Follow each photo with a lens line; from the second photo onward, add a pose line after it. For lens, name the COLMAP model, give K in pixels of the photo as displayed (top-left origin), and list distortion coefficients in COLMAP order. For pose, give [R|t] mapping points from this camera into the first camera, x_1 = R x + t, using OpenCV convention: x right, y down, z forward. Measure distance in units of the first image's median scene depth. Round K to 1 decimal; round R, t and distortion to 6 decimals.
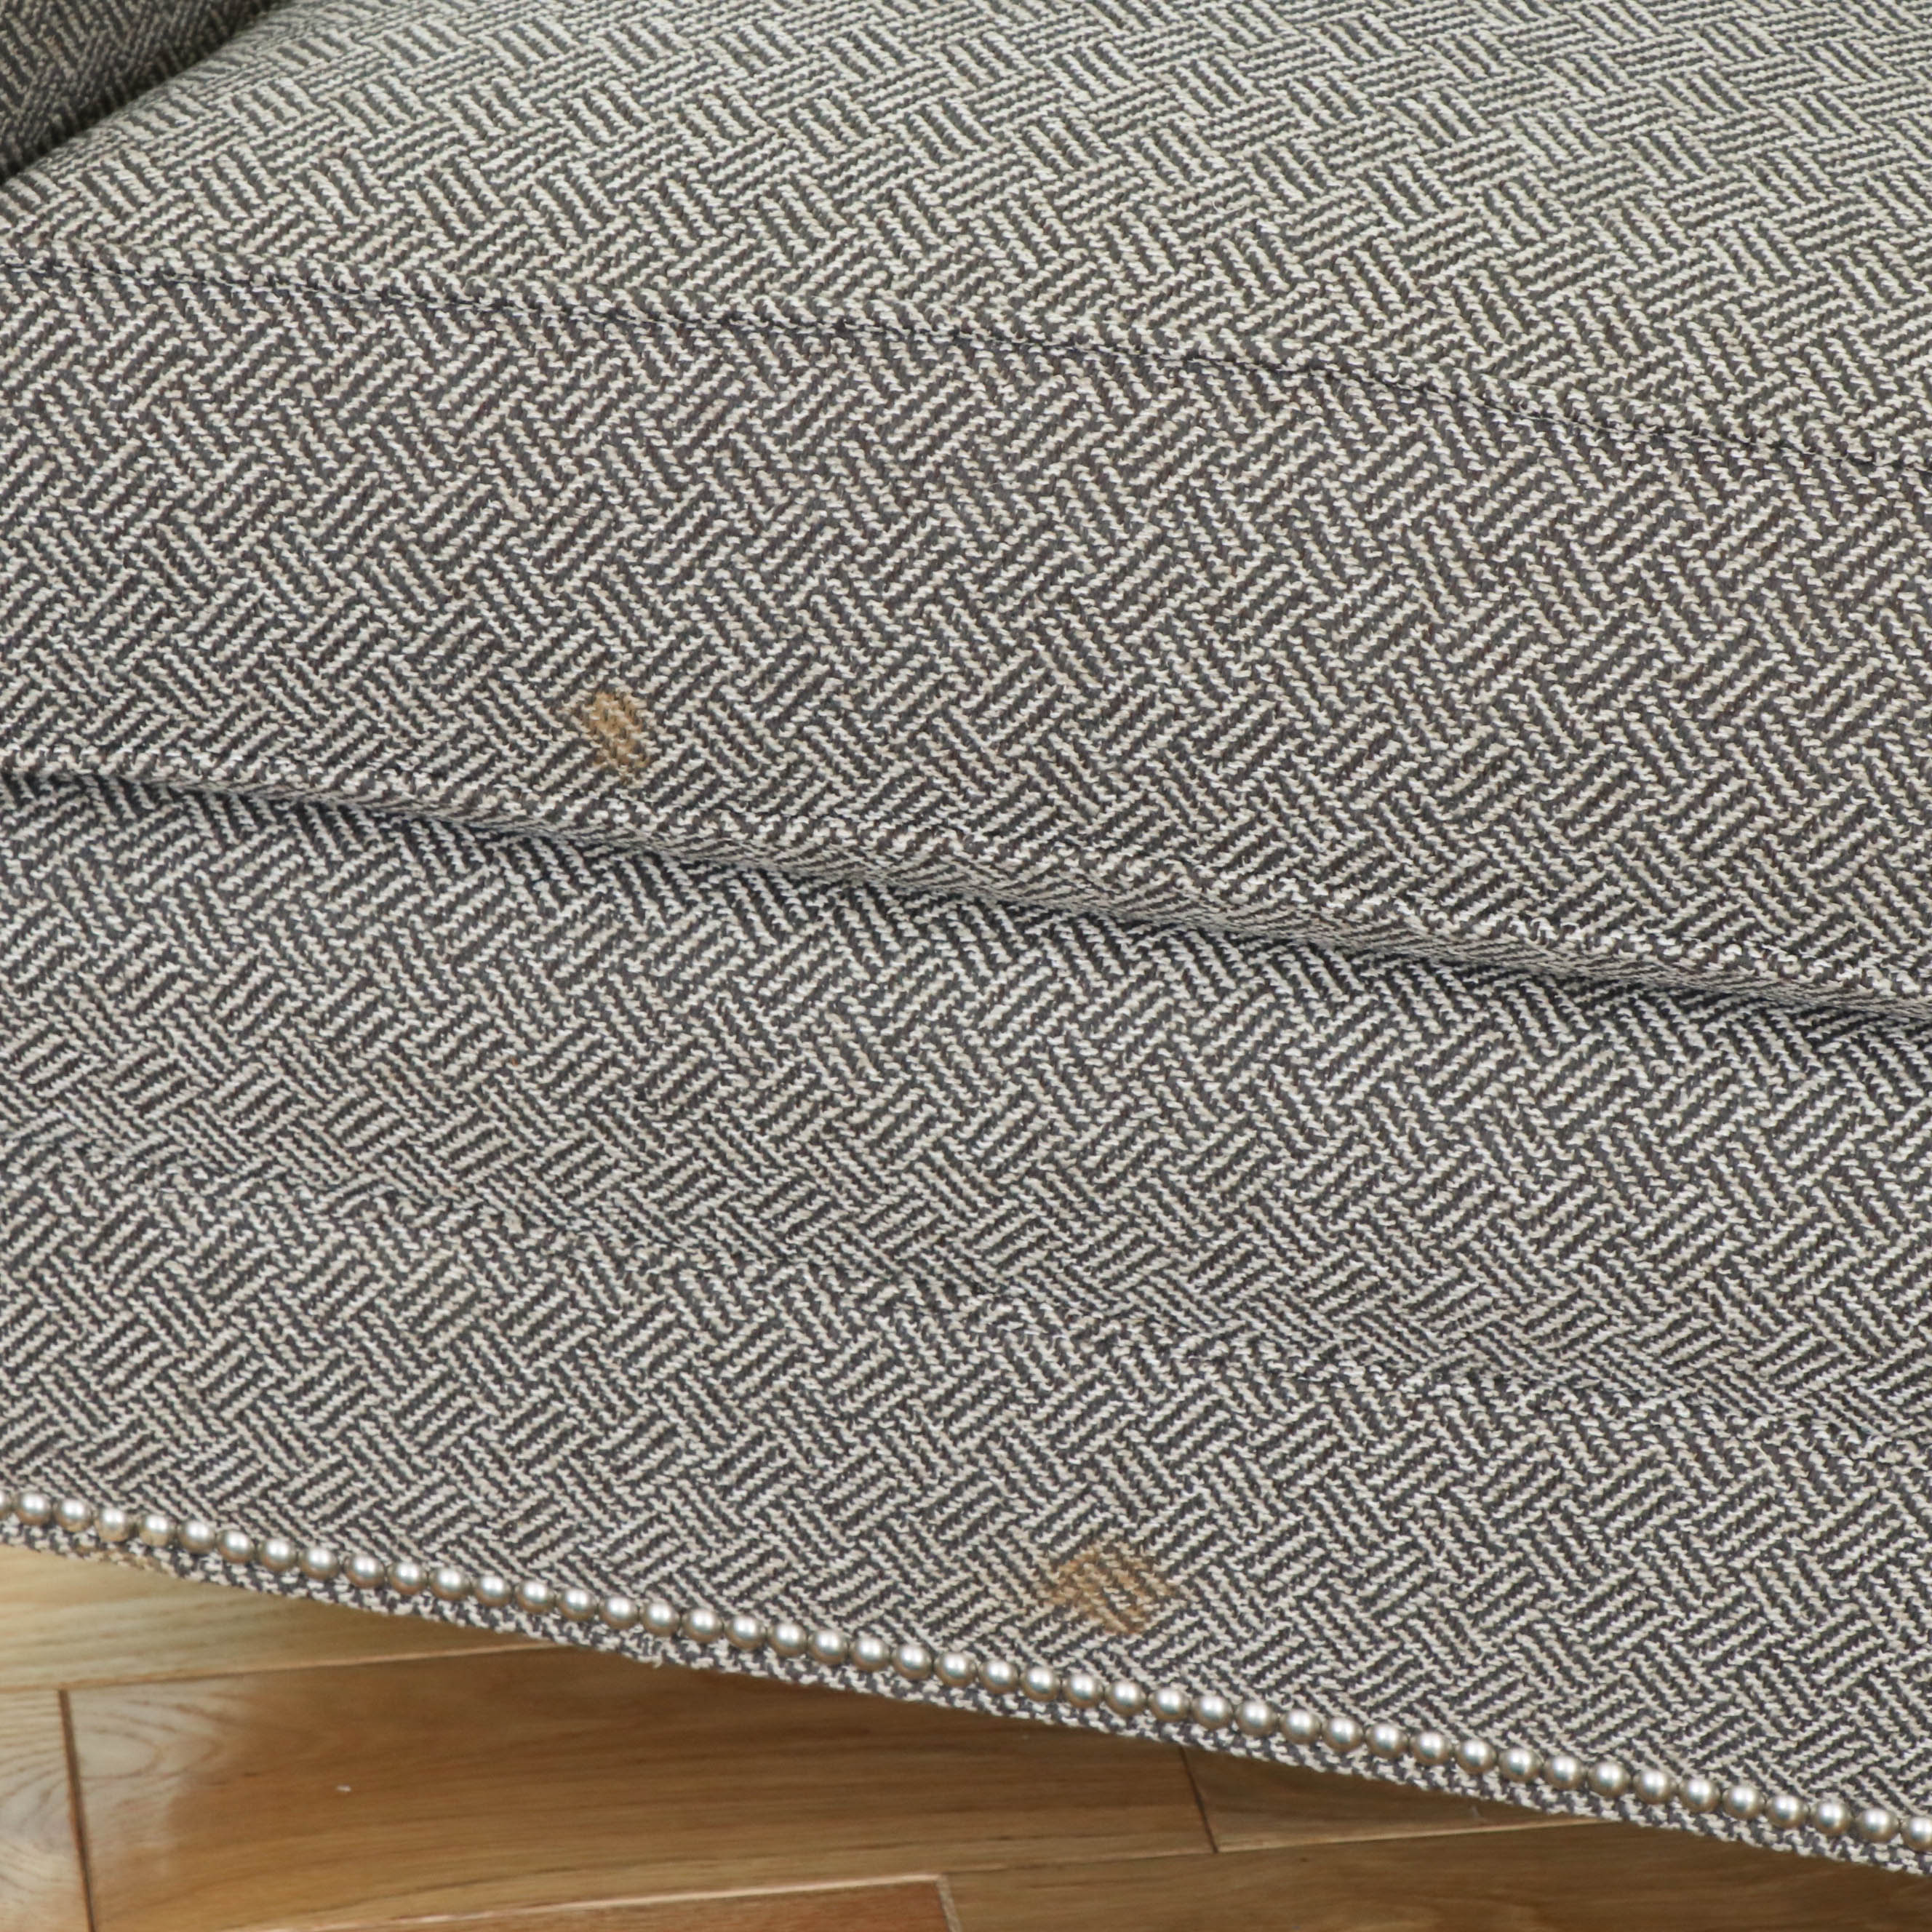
lens RADIAL K [[8185.7, 0, 966.0], [0, 8185.7, 1052.7], [0, 0, 1]] dist [0.023897, -2.041055]
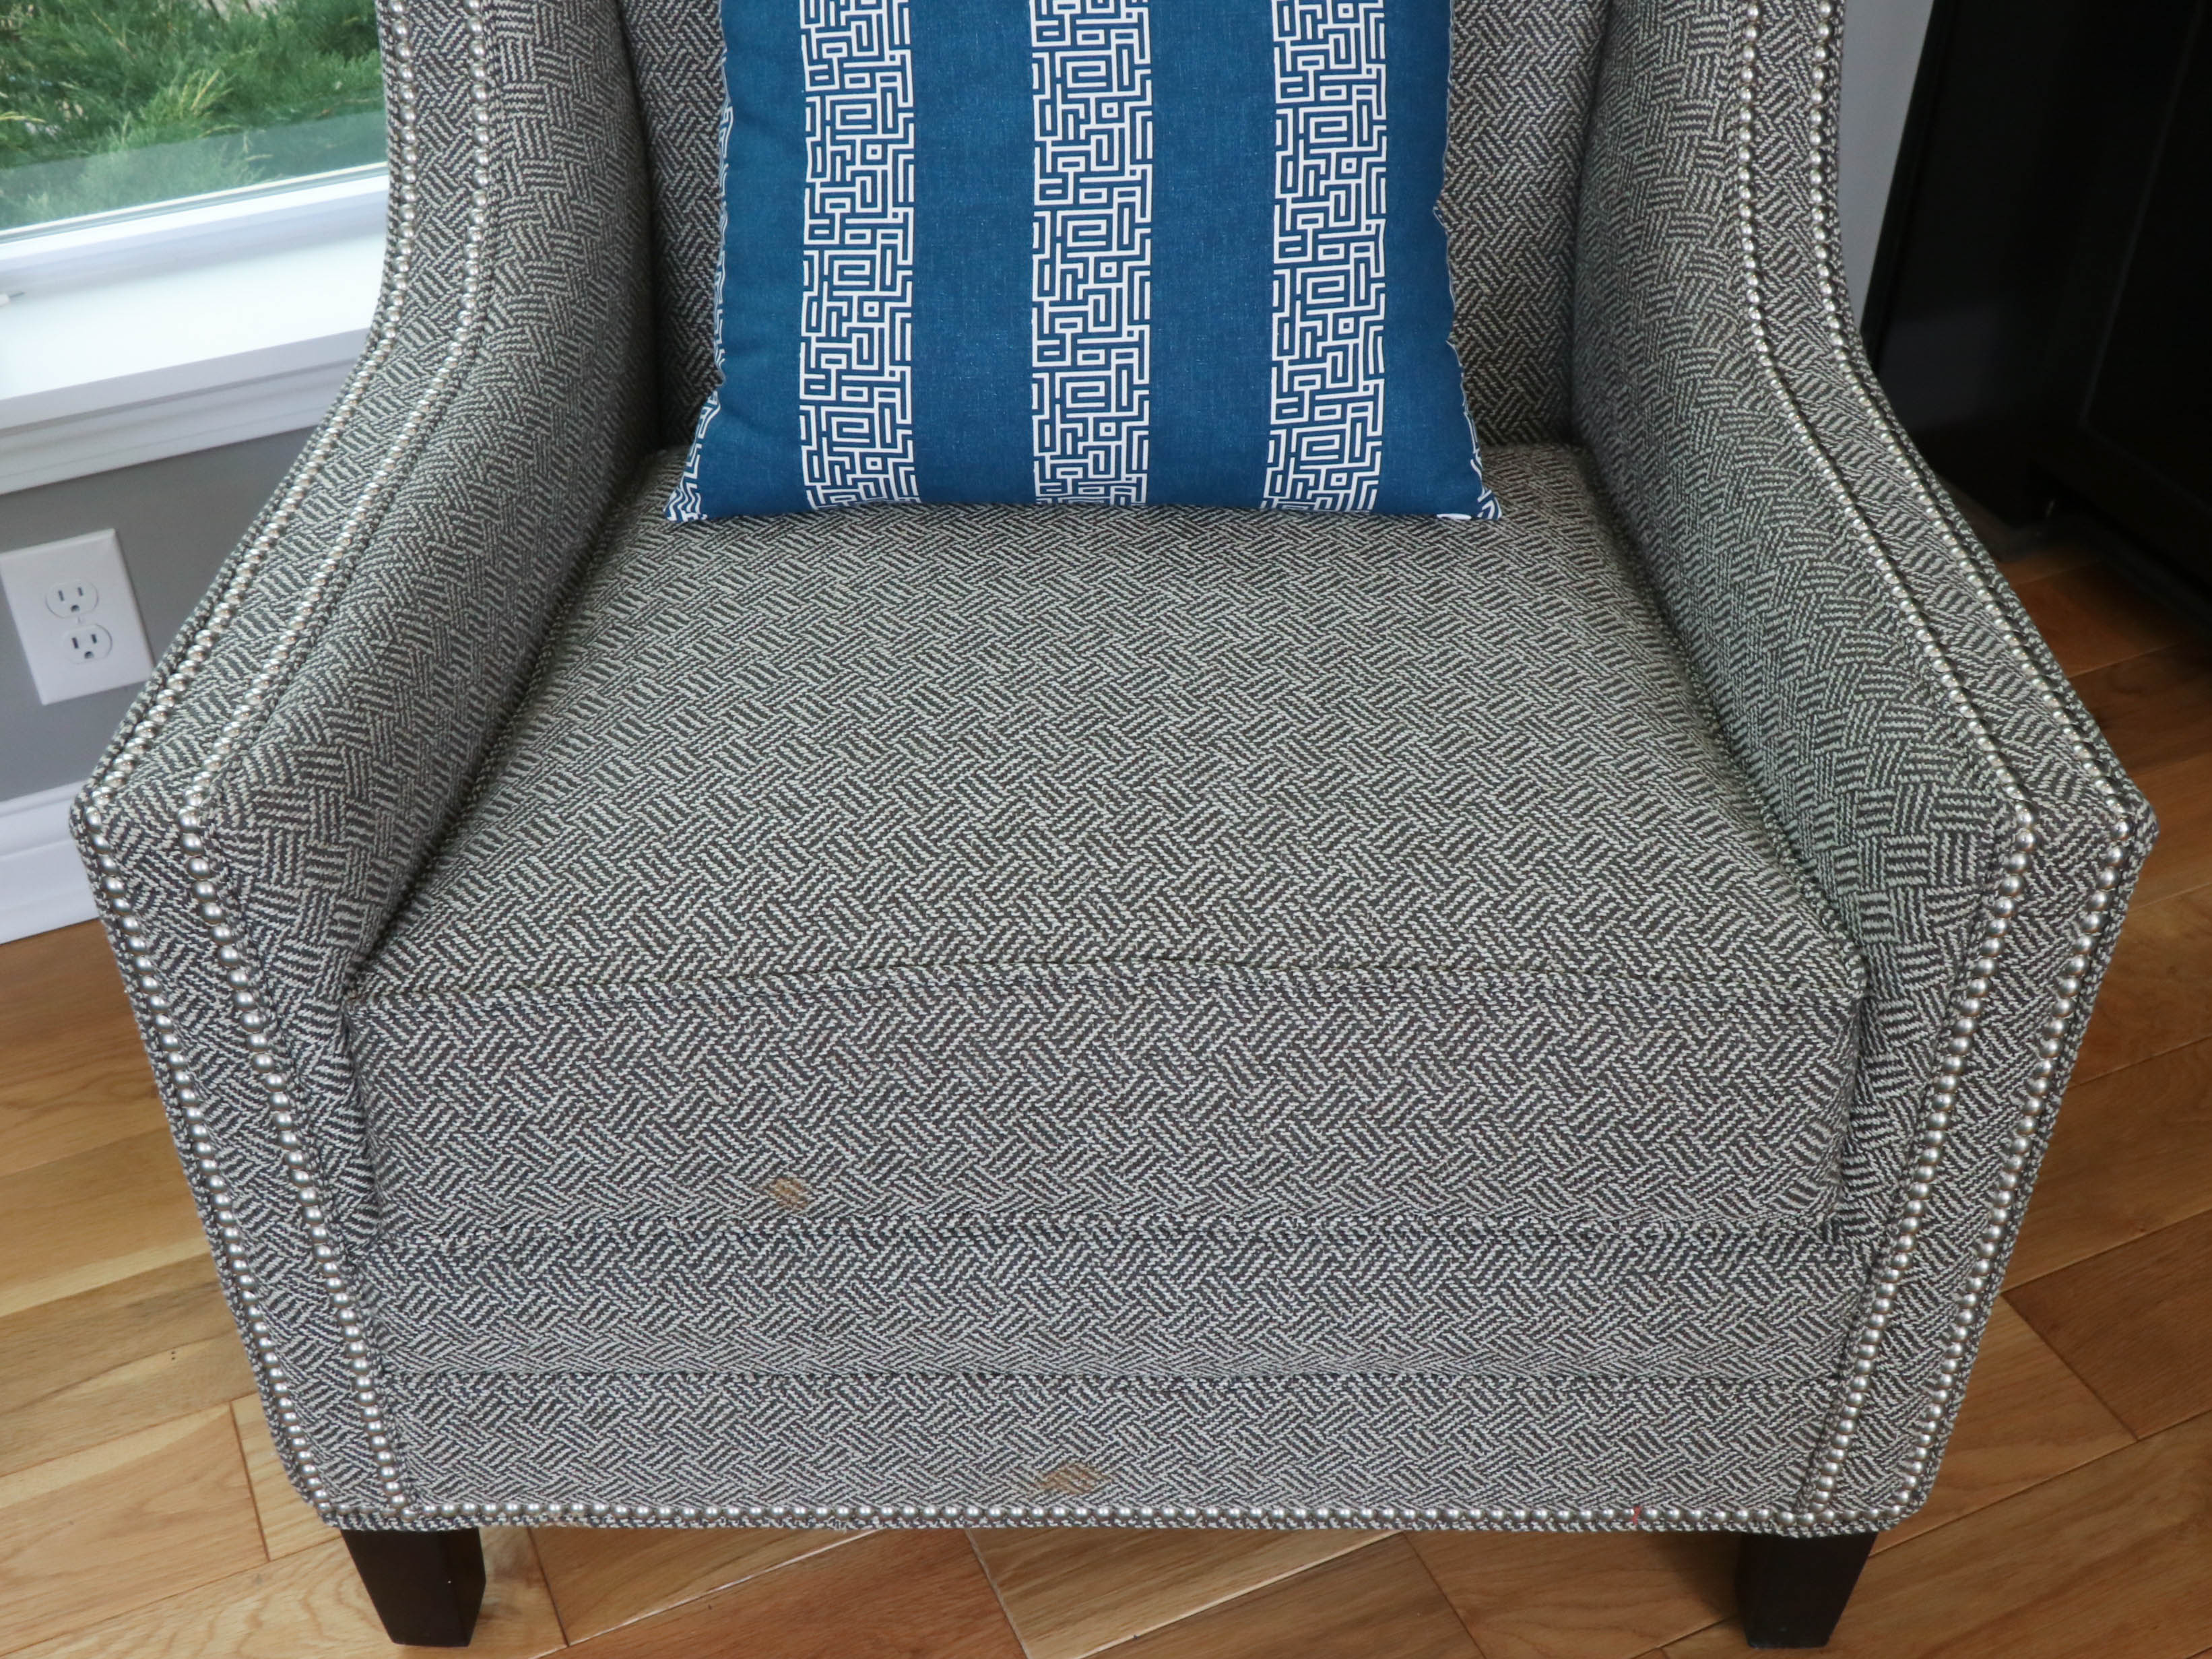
lens RADIAL K [[2568.3, 0, 1105.4], [0, 2568.3, 874.9], [0, 0, 1]] dist [0.007127, -0.039634]
pose [[0.966243, -0.181010, 0.183332, -0.067990], [0.143761, 0.969324, 0.199360, -0.217518], [-0.213794, -0.166274, 0.962624, 0.439621]]
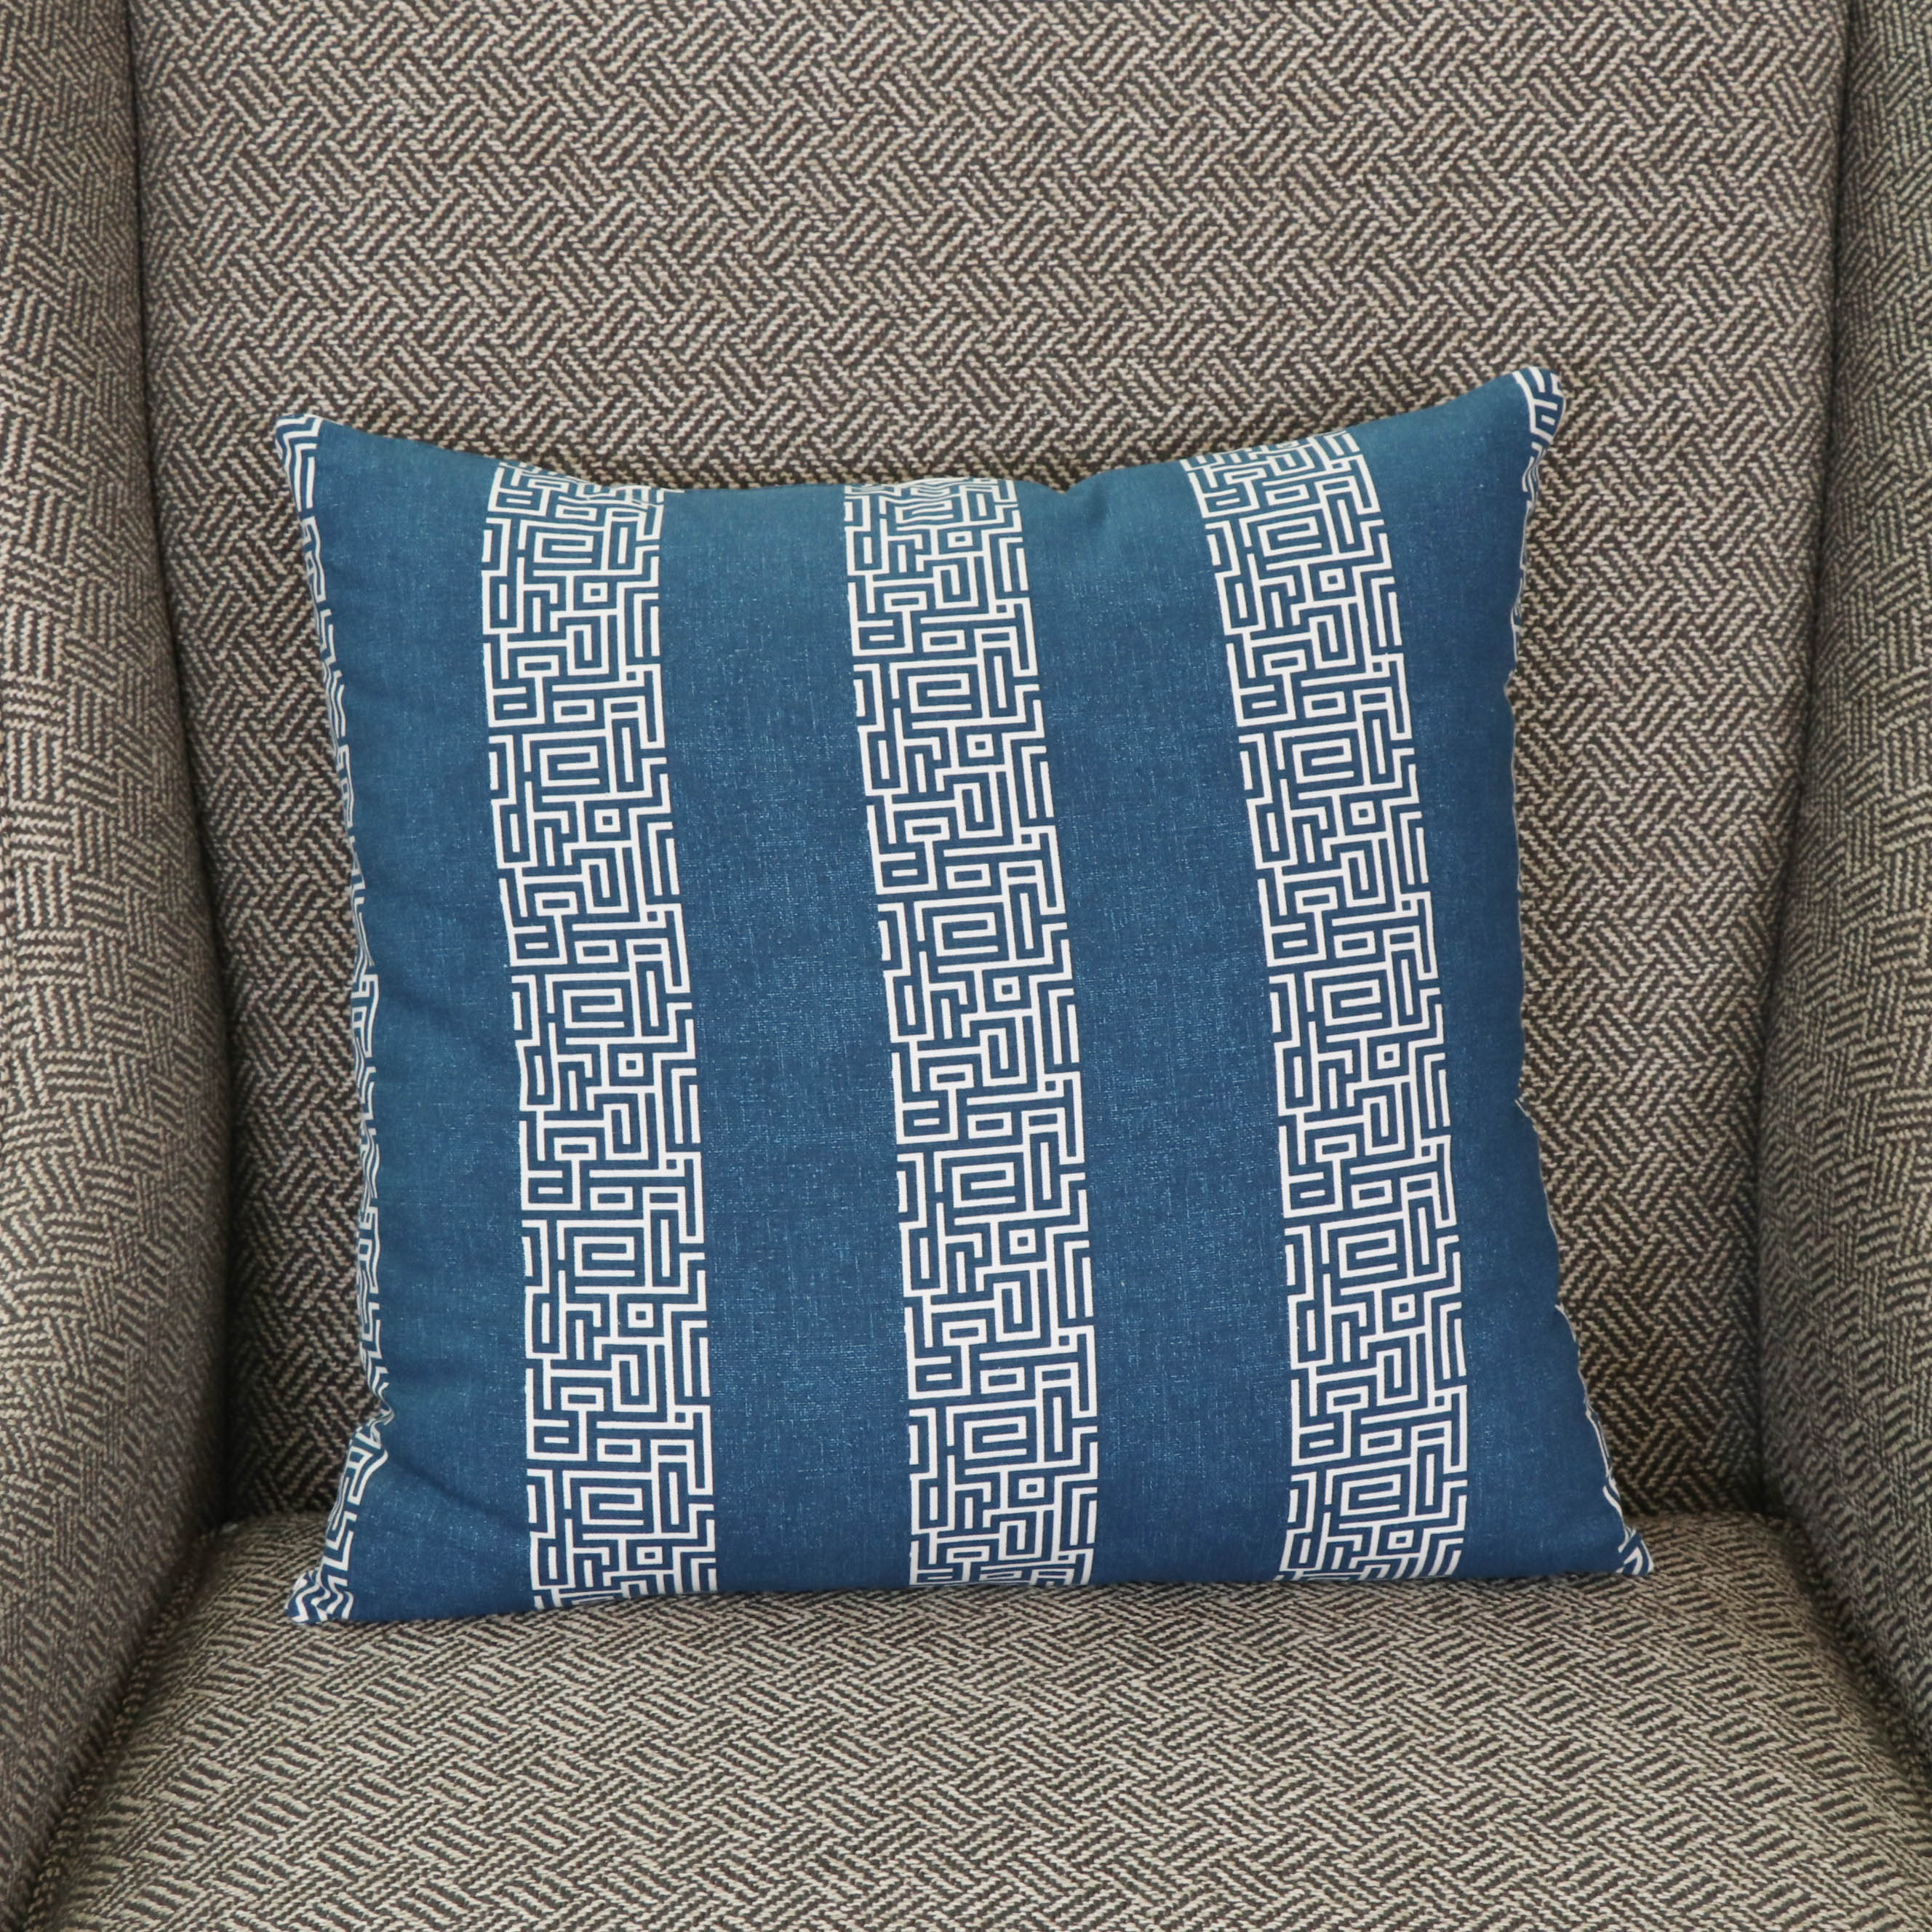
lens RADIAL K [[4925.4, 0, 995.5], [0, 4925.4, 965.2], [0, 0, 1]] dist [0.125654, -0.561491]
pose [[0.958183, -0.119874, 0.259838, -0.118325], [0.142188, 0.987447, -0.068783, -0.225027], [-0.248331, 0.102852, 0.963200, 0.346729]]
